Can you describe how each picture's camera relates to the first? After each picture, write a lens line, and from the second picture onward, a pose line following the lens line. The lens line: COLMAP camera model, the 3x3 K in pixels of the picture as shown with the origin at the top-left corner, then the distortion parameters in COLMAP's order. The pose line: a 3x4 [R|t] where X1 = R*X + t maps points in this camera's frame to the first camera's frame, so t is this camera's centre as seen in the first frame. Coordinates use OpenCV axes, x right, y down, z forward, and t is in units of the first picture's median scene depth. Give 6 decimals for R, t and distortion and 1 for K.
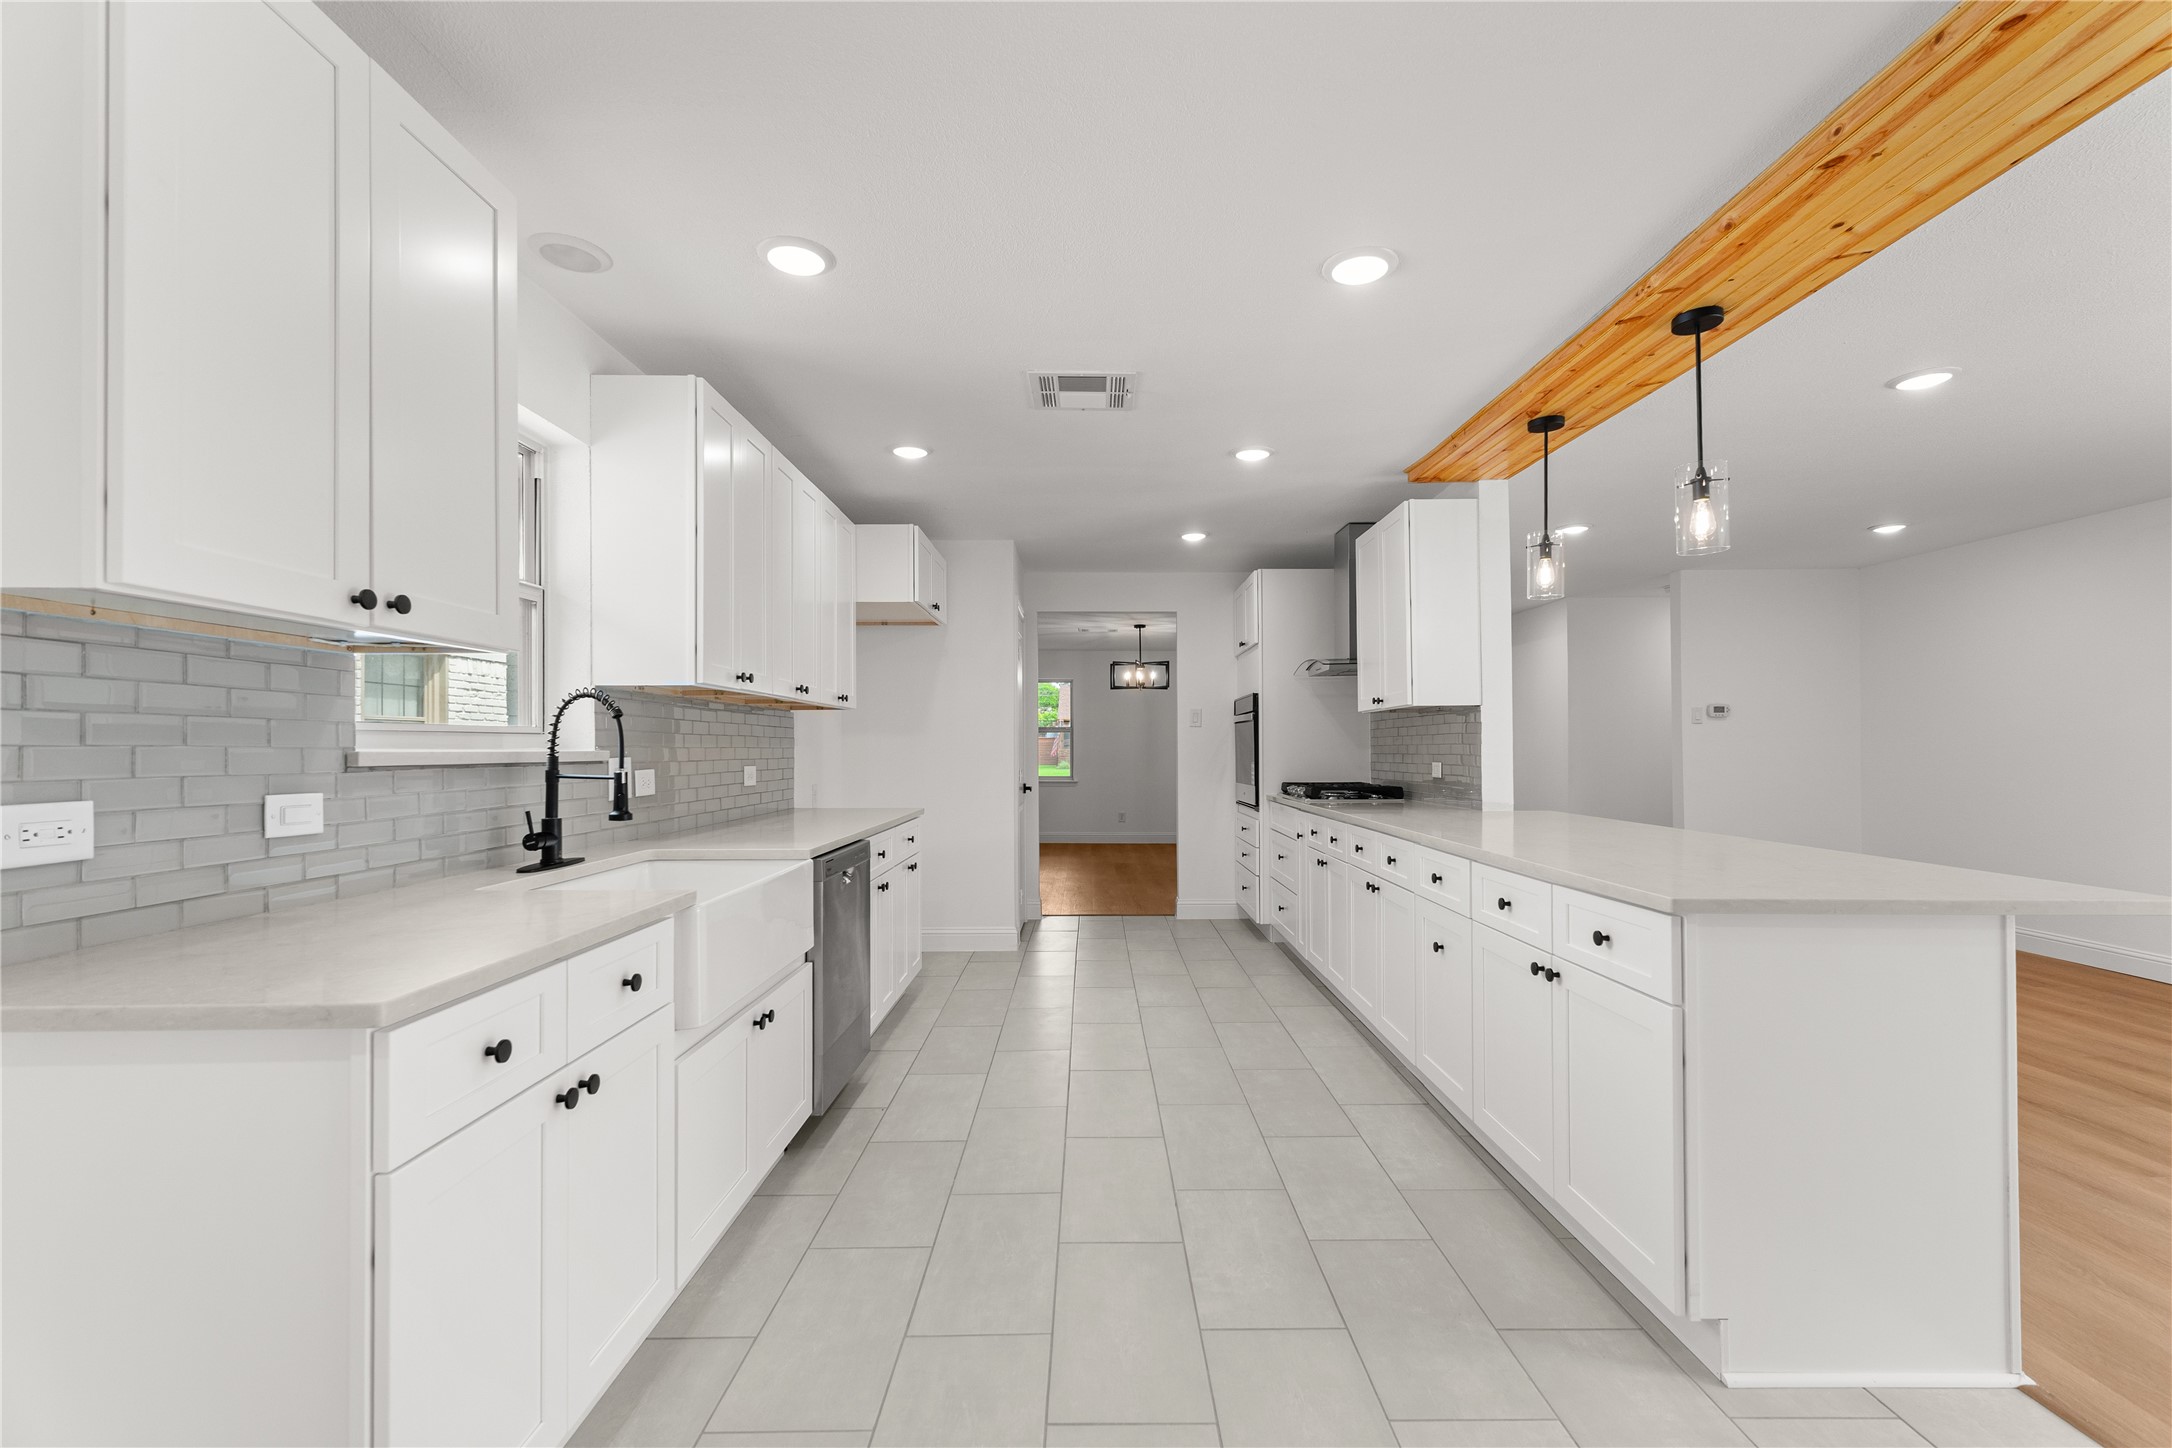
lens RADIAL K [[930.4, 0, 1078.0], [0, 930.4, 733.0], [0, 0, 1]] dist [0.006064, 0.000575]
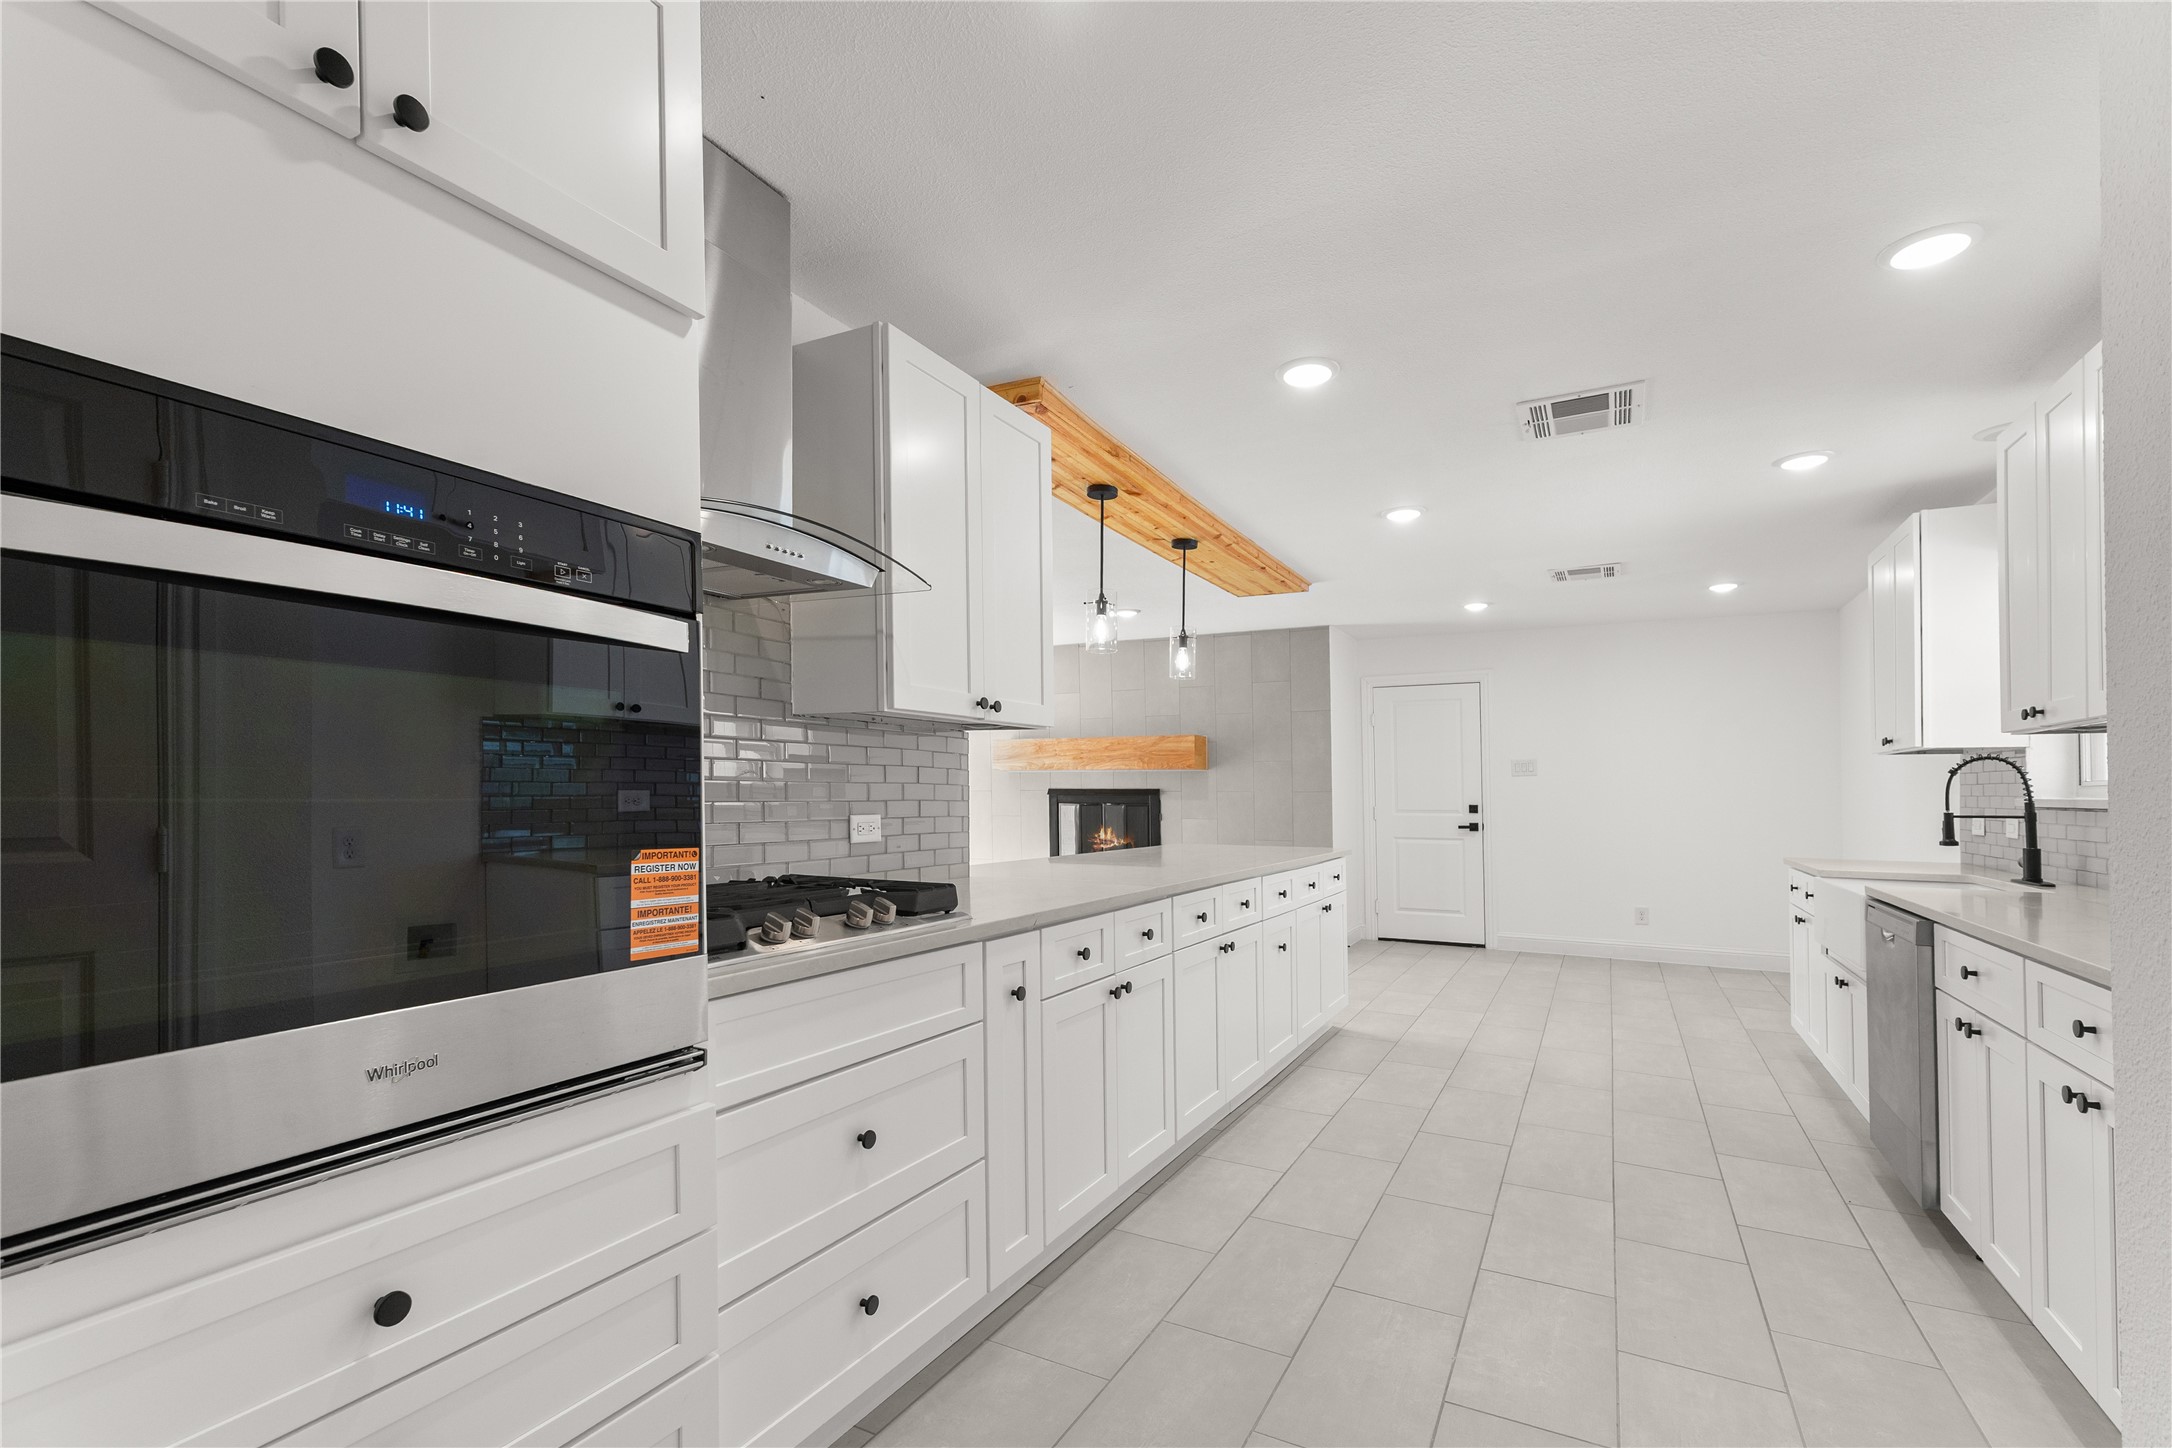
lens RADIAL K [[930.4, 0, 1075.8], [0, 930.4, 789.1], [0, 0, 1]] dist [0.006064, 0.000575]
pose [[-0.874228, -0.004032, 0.485499, 0.010752], [-0.011950, 0.999841, -0.013214, 0.031021], [-0.485369, -0.017354, -0.874137, 2.822797]]
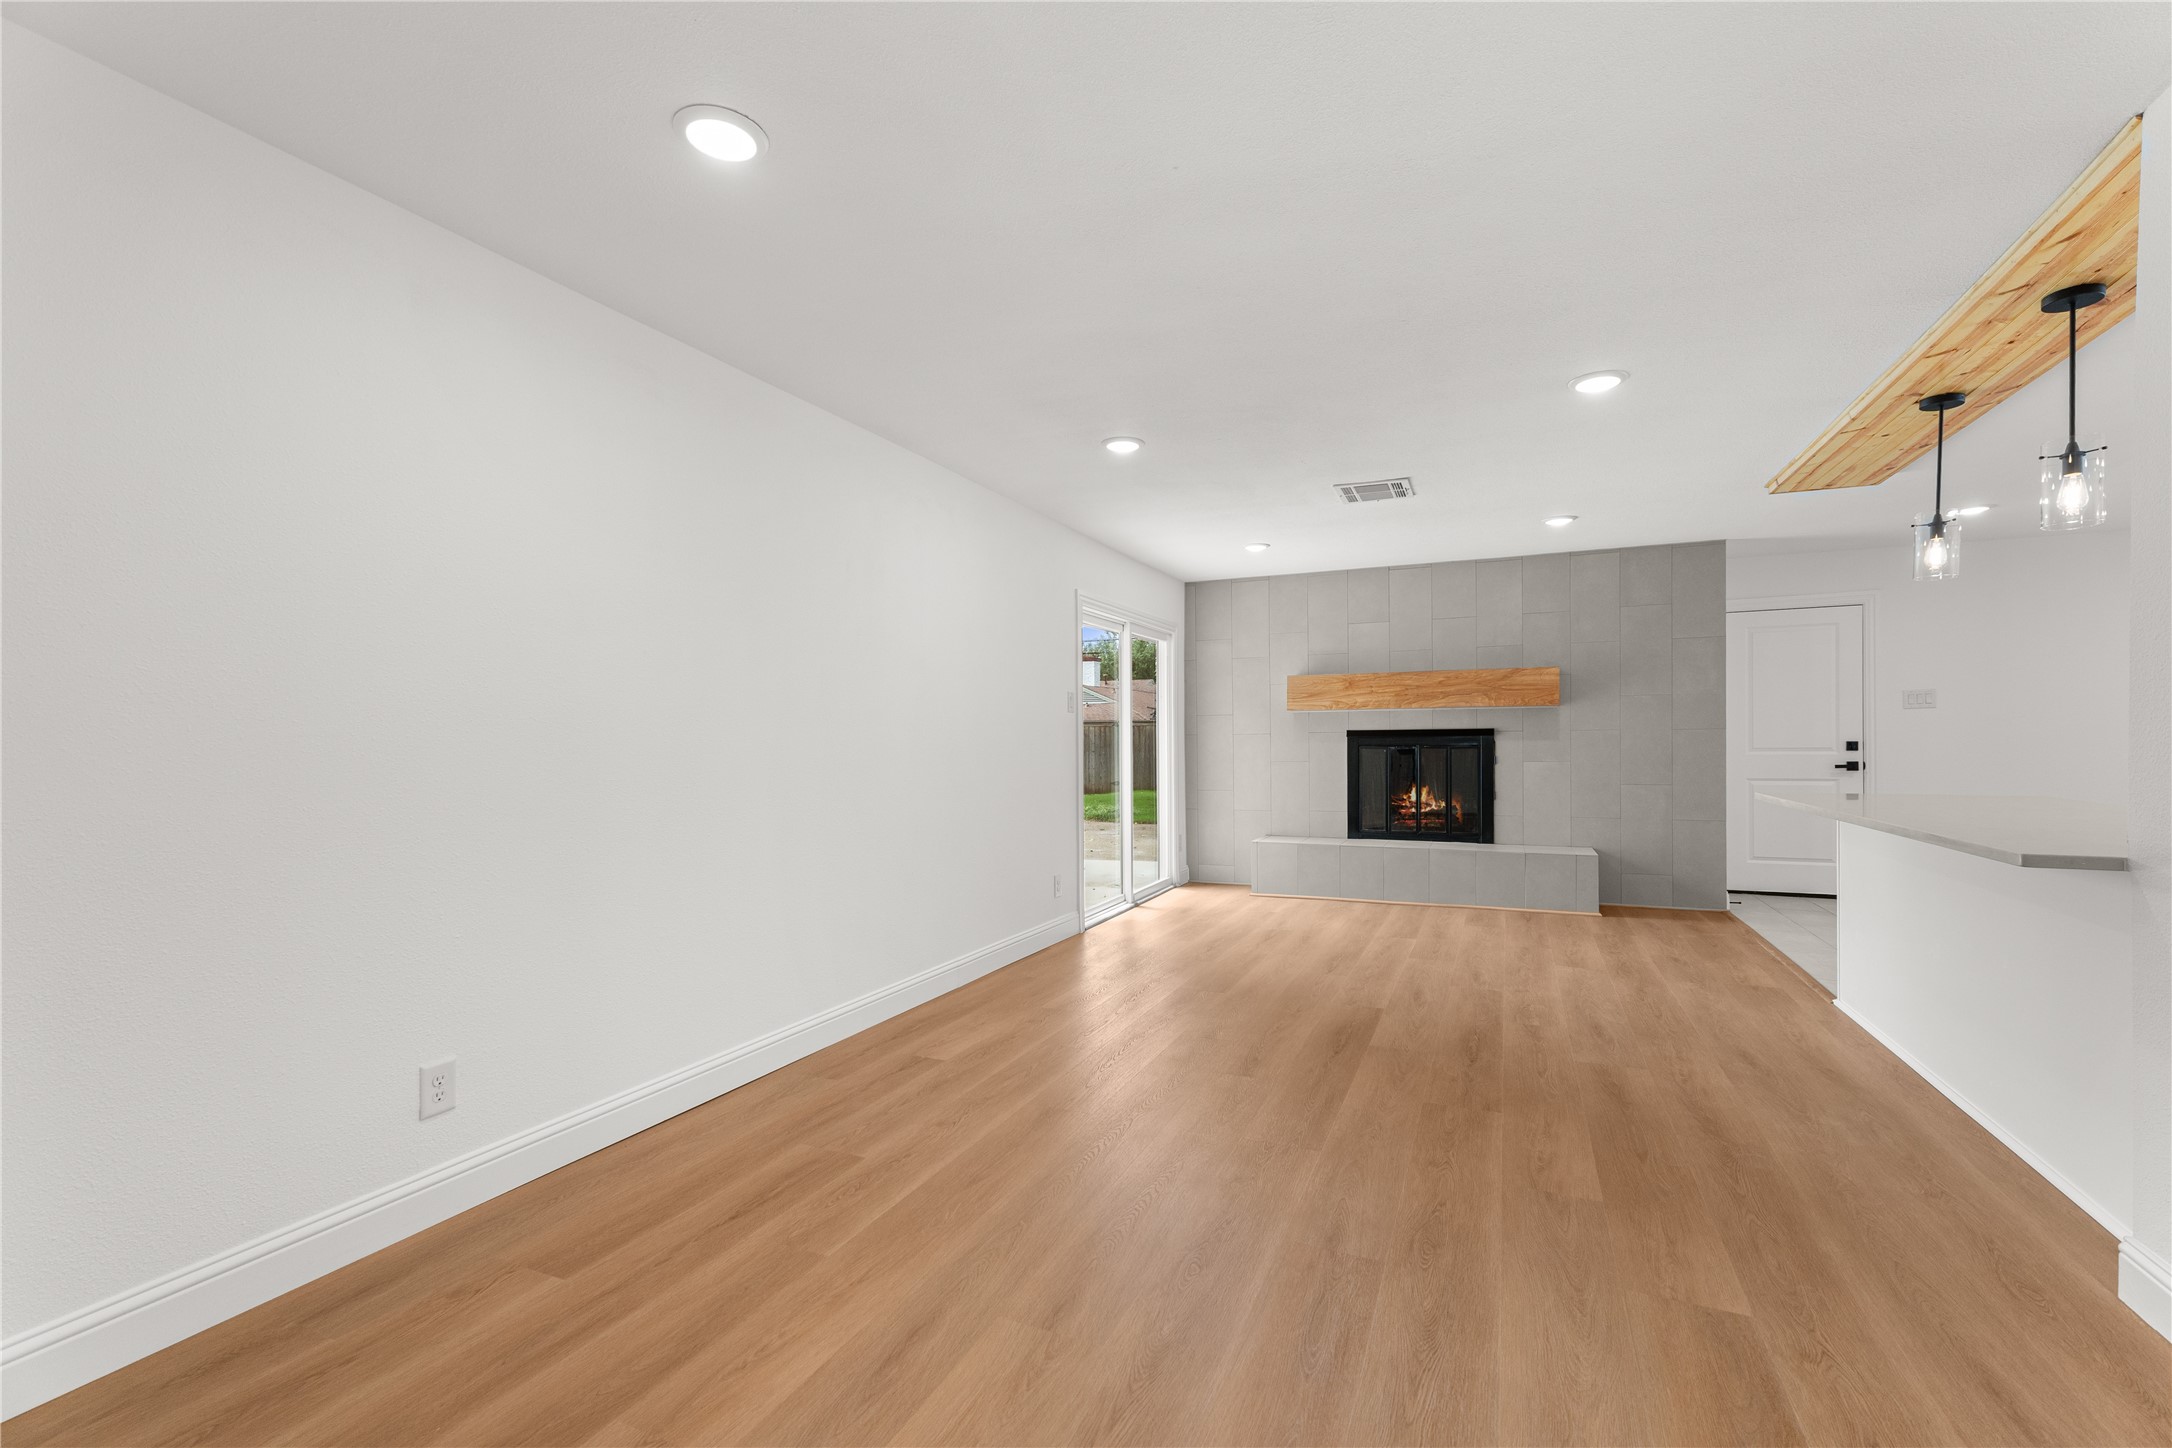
lens RADIAL K [[930.4, 0, 1097.2], [0, 930.4, 741.5], [0, 0, 1]] dist [0.006064, 0.000575]
pose [[-0.910145, 0.007687, 0.414218, 1.287371], [0.003043, 0.999925, -0.011870, 0.053116], [-0.414278, -0.009543, -0.910100, 2.954082]]
